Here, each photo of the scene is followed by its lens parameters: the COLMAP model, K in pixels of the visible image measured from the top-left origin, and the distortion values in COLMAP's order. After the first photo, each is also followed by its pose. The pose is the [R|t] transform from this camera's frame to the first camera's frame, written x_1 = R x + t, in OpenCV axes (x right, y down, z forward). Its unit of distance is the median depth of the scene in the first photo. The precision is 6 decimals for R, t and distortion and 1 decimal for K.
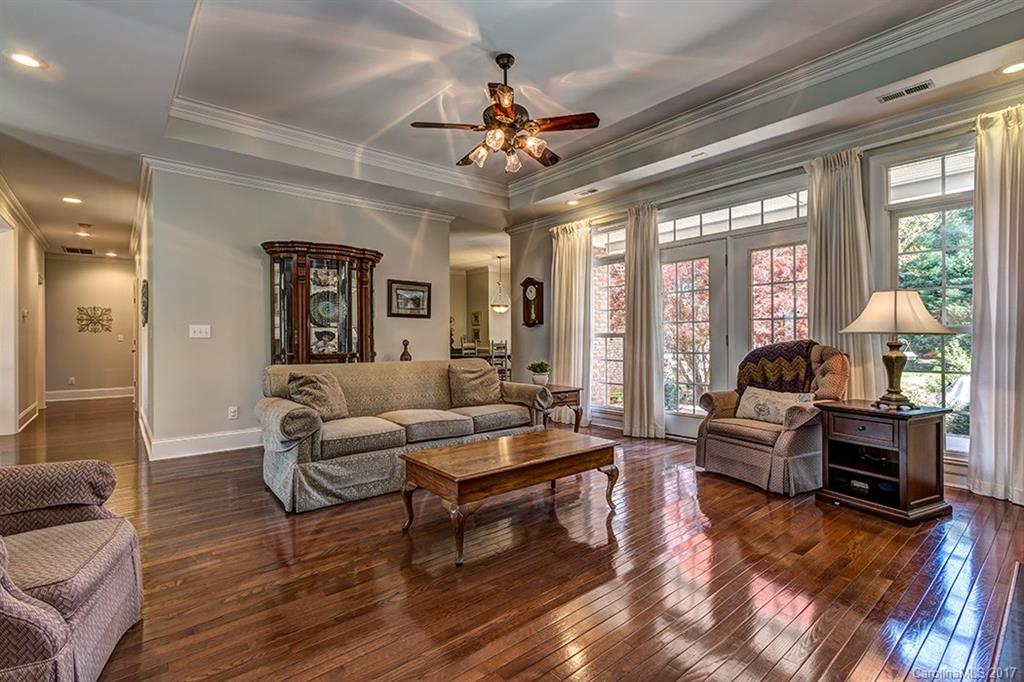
lens RADIAL K [[469.6, 0, 510.3], [0, 469.6, 339.3], [0, 0, 1]] dist [0.003719, -0.000629]
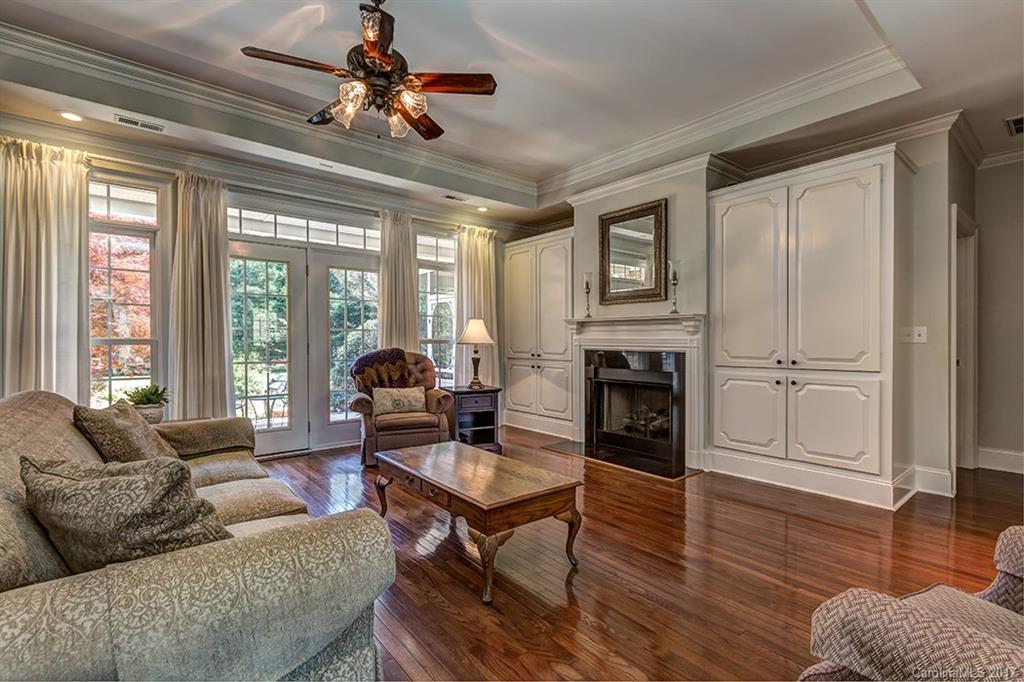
lens RADIAL K [[469.6, 0, 511.1], [0, 469.6, 344.8], [0, 0, 1]] dist [0.003719, -0.000629]
pose [[0.007708, -0.000368, 0.999970, -0.596453], [-0.003074, 0.999995, 0.000391, -0.007745], [-0.999966, -0.003077, 0.007707, 0.578678]]
